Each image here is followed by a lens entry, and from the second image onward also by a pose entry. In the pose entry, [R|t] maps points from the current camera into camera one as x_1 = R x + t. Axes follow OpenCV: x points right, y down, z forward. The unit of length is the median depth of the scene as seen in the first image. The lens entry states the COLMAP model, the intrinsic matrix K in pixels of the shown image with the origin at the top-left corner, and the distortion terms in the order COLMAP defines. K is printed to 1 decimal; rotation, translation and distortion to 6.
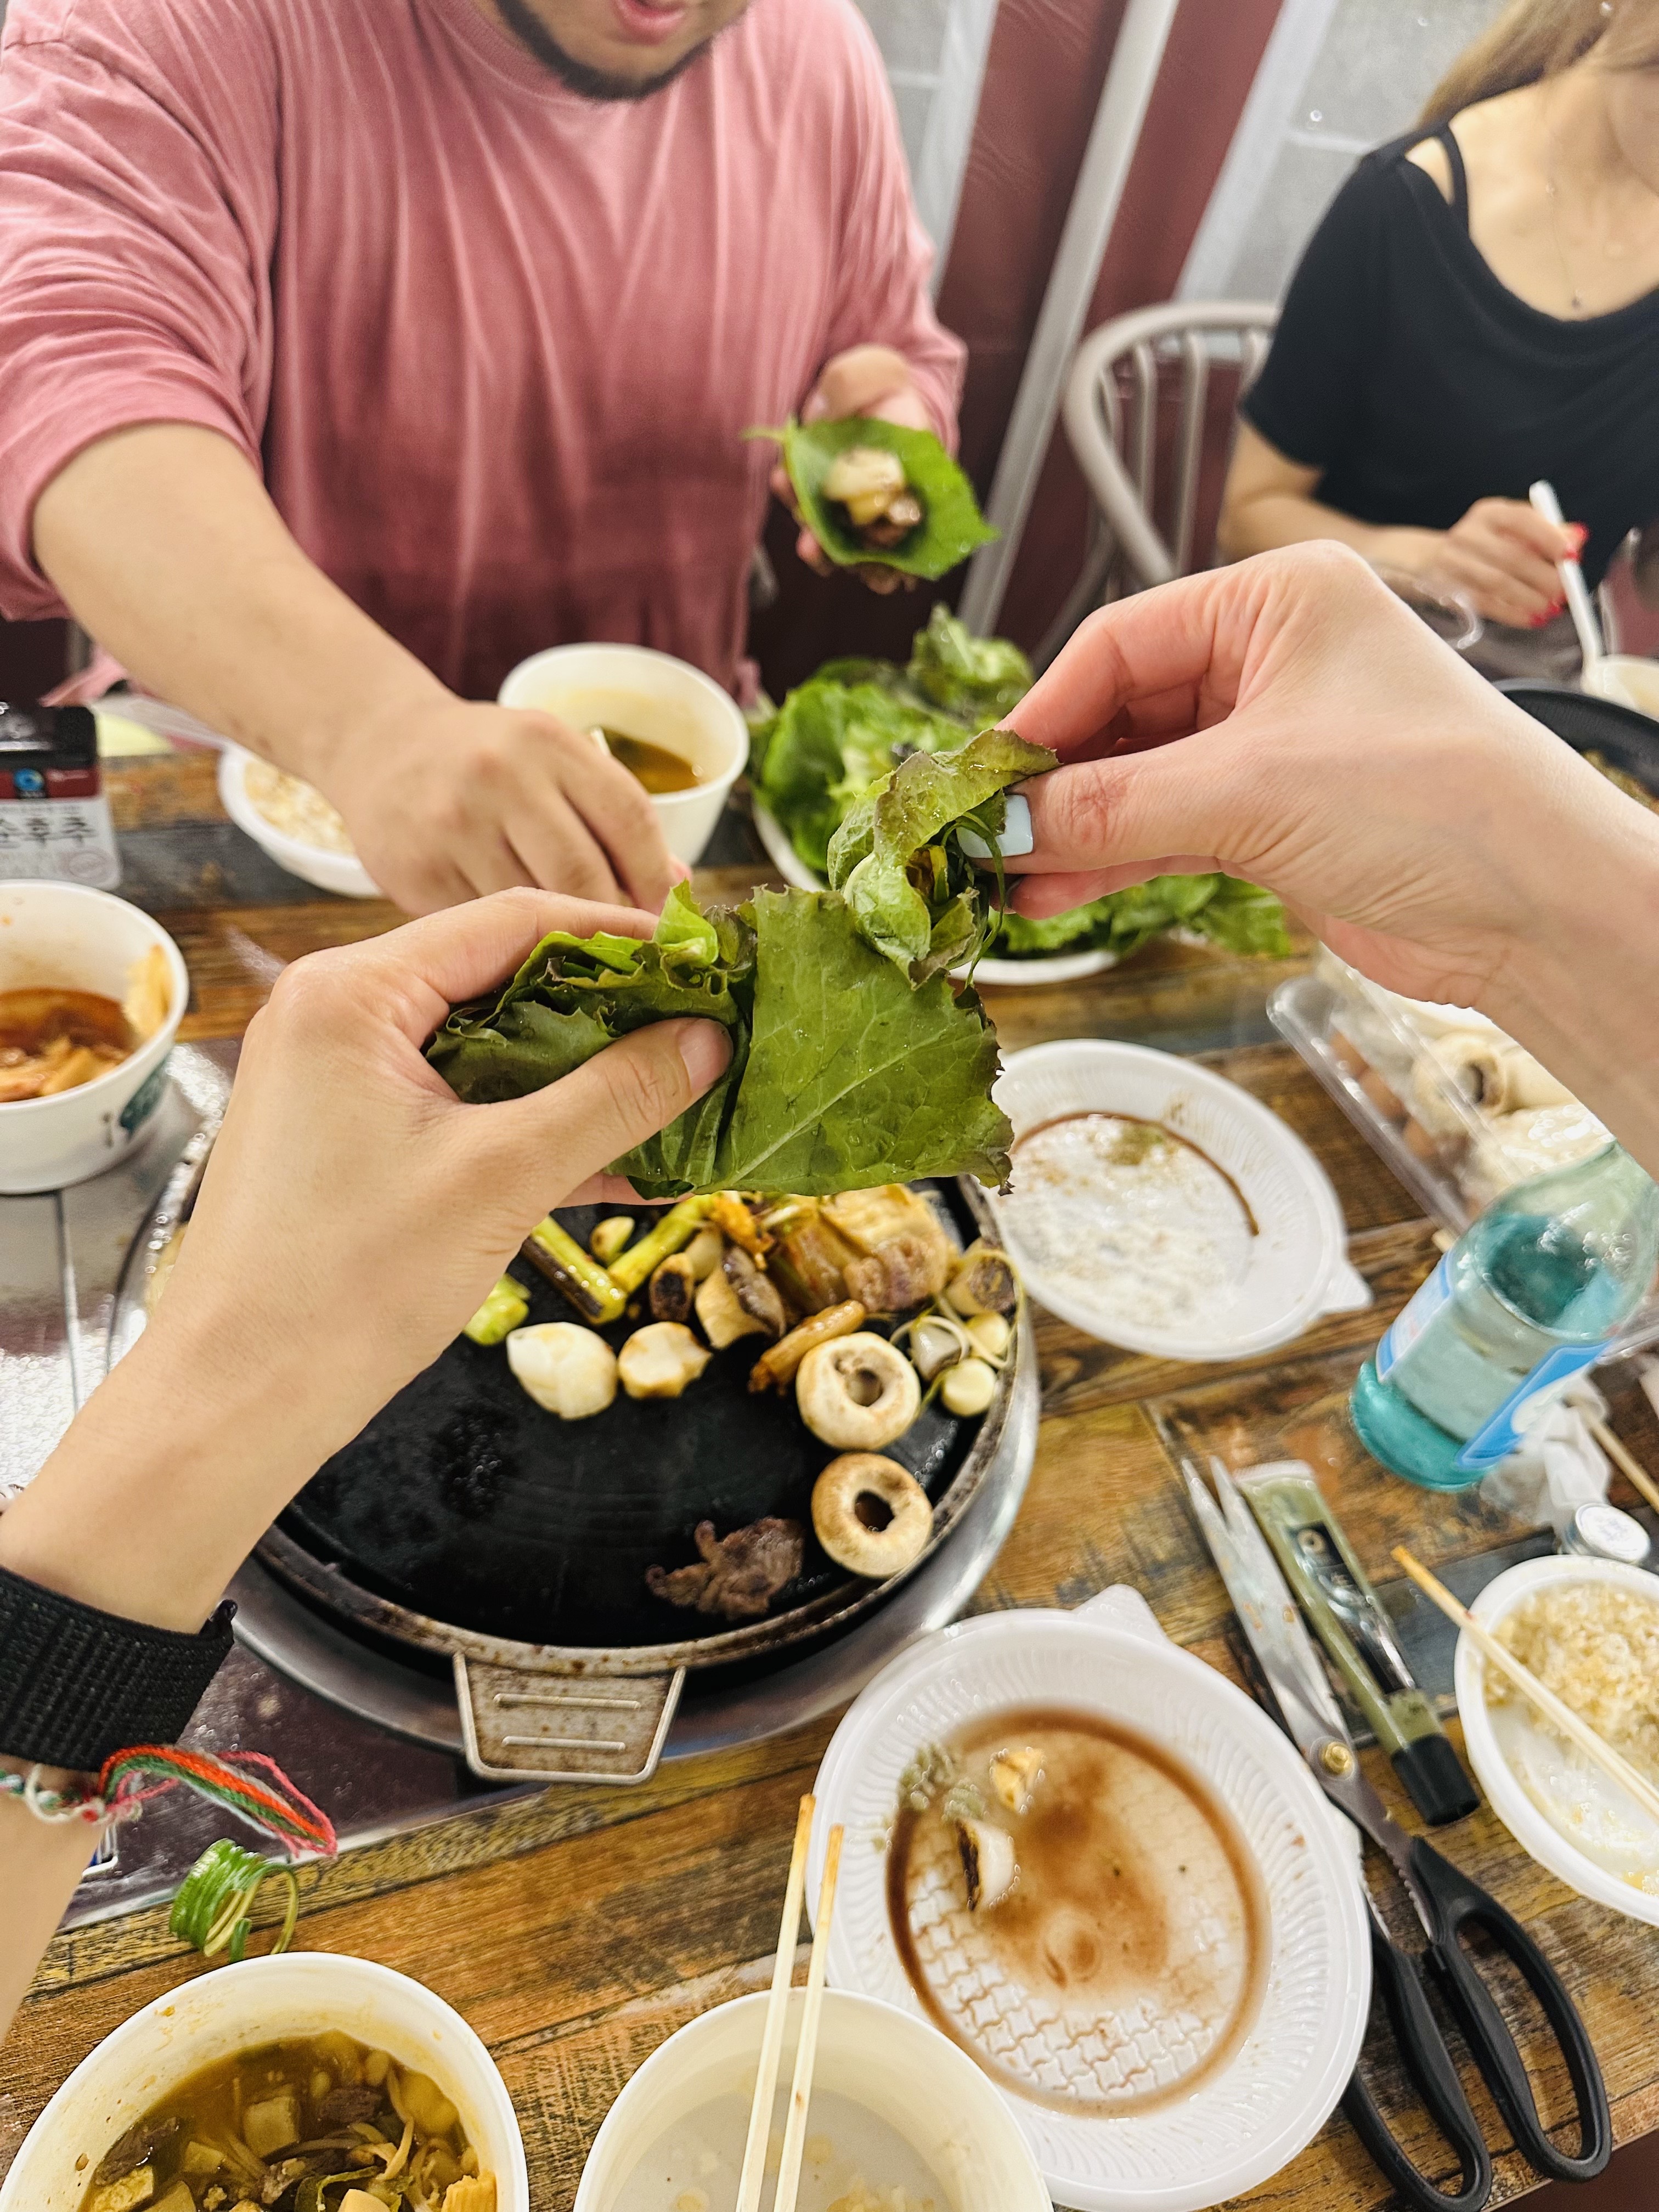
lens RADIAL K [[1541.2, 0, 829.1], [0, 1541.2, 1111.1], [0, 0, 1]] dist [-0.042073, 0.006226]
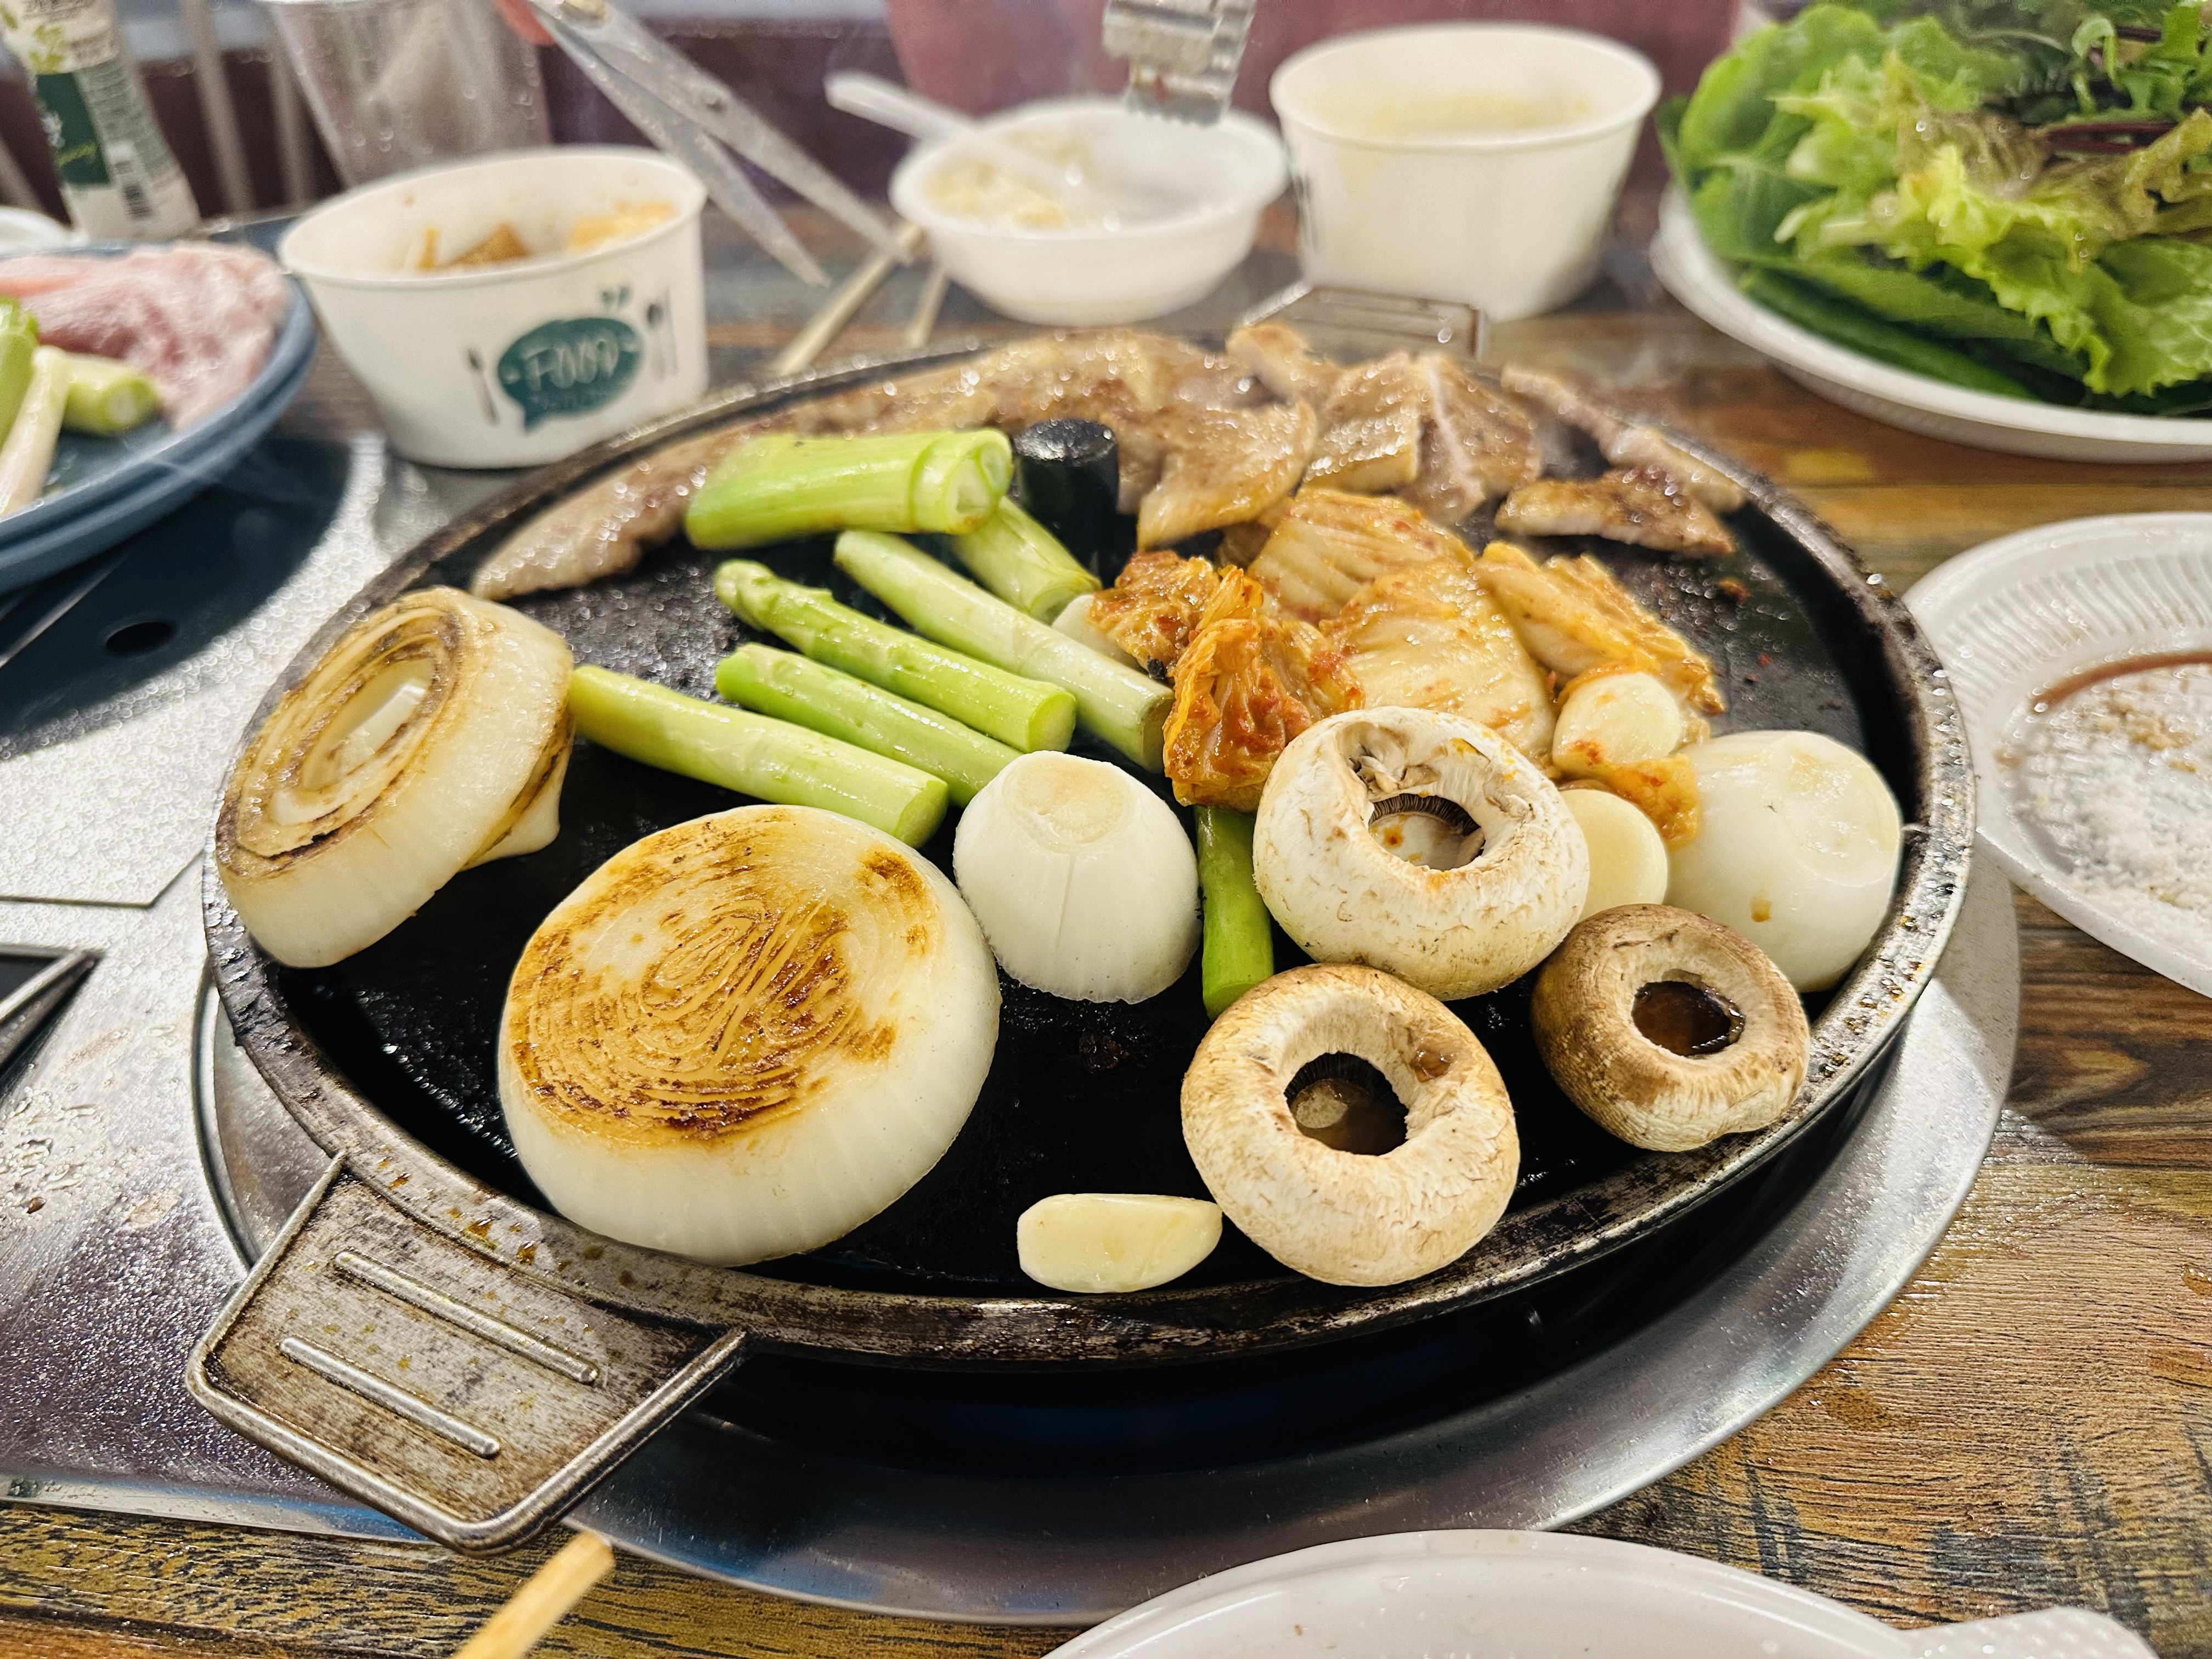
lens RADIAL K [[1541.2, 0, 1114.0], [0, 1541.2, 821.0], [0, 0, 1]] dist [-0.042073, 0.006226]
pose [[0.848552, 0.066028, -0.524975, 0.187406], [-0.168512, 0.974244, -0.149843, 0.280337], [0.501560, 0.215615, 0.837823, 0.695015]]
